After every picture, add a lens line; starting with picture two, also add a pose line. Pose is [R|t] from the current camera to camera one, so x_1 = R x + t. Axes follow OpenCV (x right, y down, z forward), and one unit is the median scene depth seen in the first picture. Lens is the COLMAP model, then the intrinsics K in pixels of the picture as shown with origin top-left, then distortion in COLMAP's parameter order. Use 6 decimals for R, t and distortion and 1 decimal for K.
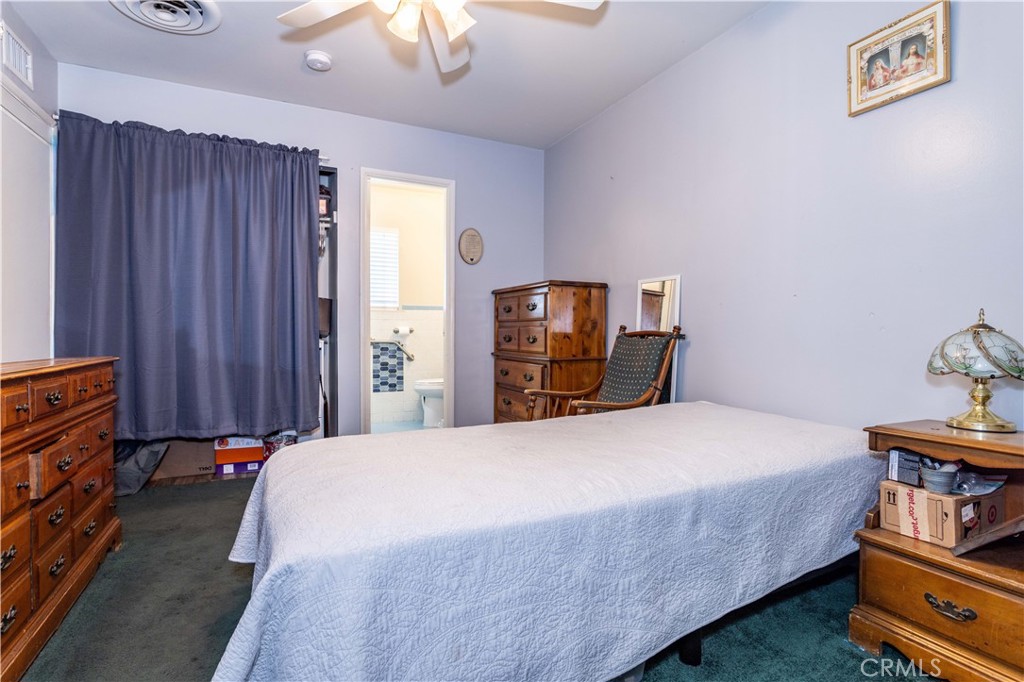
lens RADIAL K [[500.2, 0, 511.4], [0, 500.2, 336.4], [0, 0, 1]] dist [-0.017451, 0.007767]
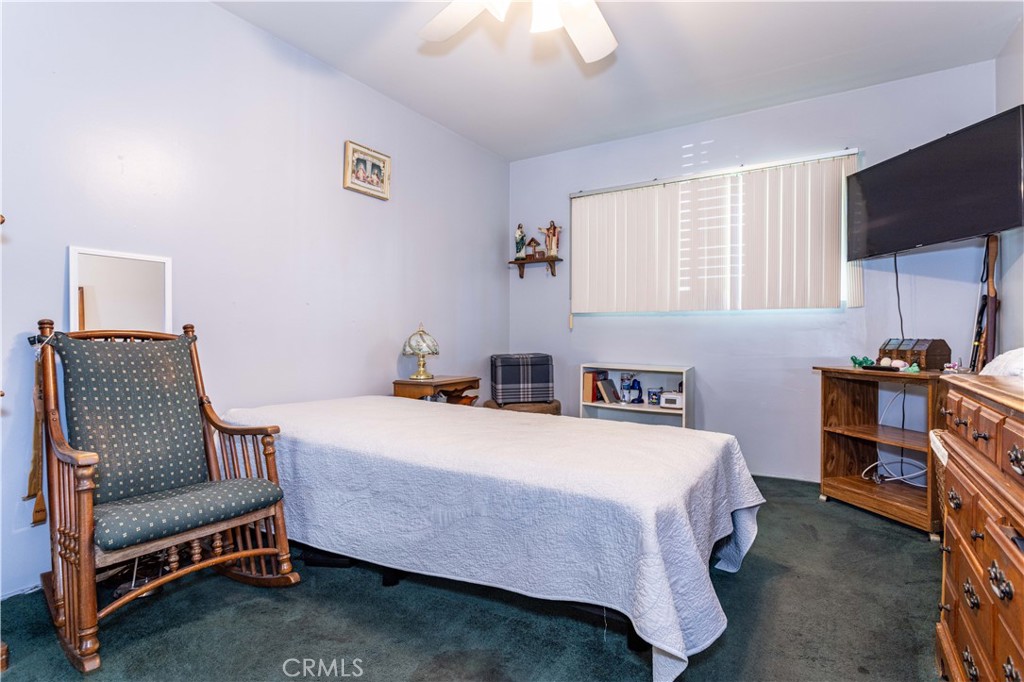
lens RADIAL K [[500.2, 0, 511.4], [0, 500.2, 336.4], [0, 0, 1]] dist [-0.017451, 0.007767]
pose [[-0.512973, -0.008442, 0.858363, -0.461370], [0.001201, 0.999944, 0.010552, -0.008048], [-0.858404, 0.006444, -0.512934, 0.727216]]
